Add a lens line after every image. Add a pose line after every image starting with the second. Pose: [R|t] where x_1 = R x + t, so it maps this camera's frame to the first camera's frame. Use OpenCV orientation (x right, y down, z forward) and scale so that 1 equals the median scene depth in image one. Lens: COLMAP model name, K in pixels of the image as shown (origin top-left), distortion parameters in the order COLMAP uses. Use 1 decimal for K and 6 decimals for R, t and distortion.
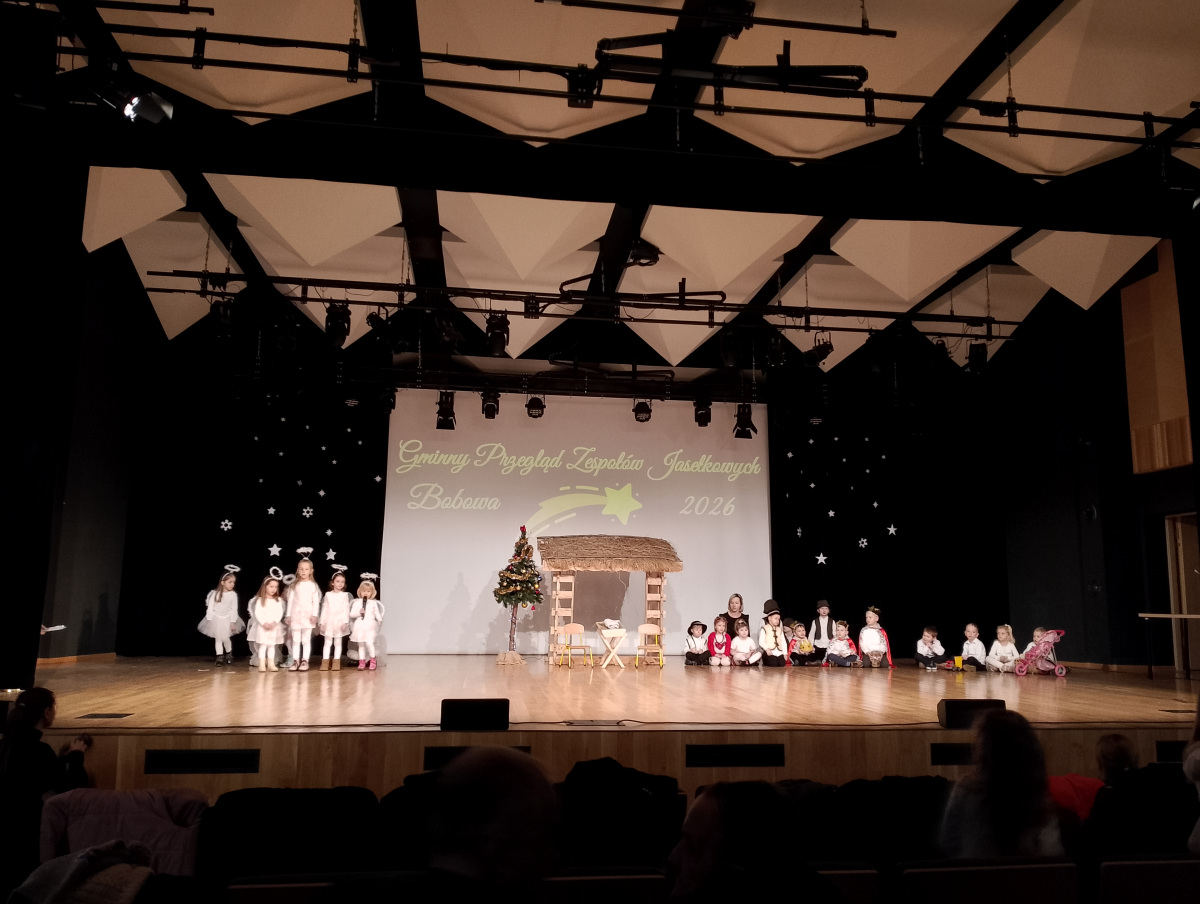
lens RADIAL K [[985.9, 0, 617.0], [0, 985.9, 454.5], [0, 0, 1]] dist [0.110086, -0.053012]
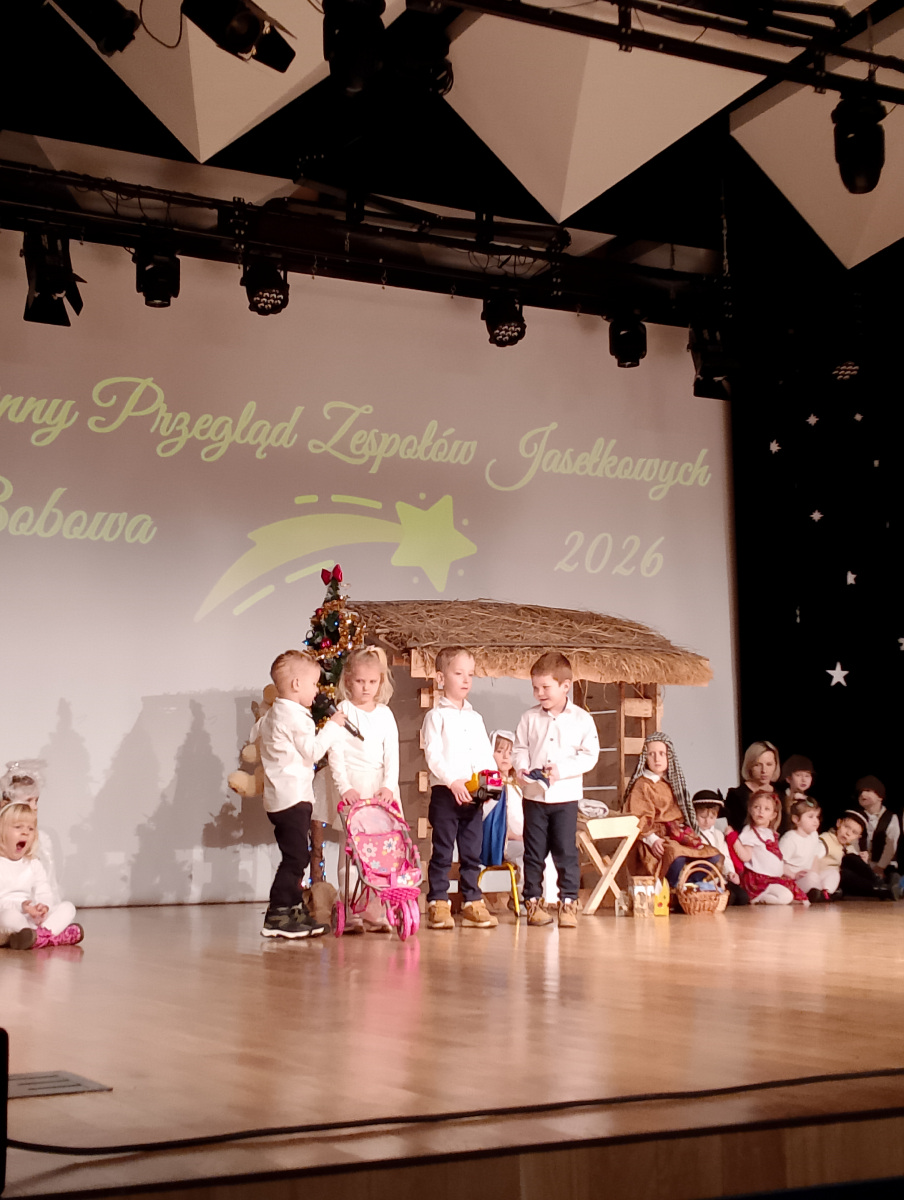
lens RADIAL K [[1862.0, 0, 447.3], [0, 1862.0, 605.6], [0, 0, 1]] dist [0.140568, 0.000000]
pose [[0.939214, 0.020121, 0.342743, -0.270856], [-0.028174, 0.999431, 0.018534, 0.064631], [-0.342175, -0.027064, 0.939246, 0.259078]]
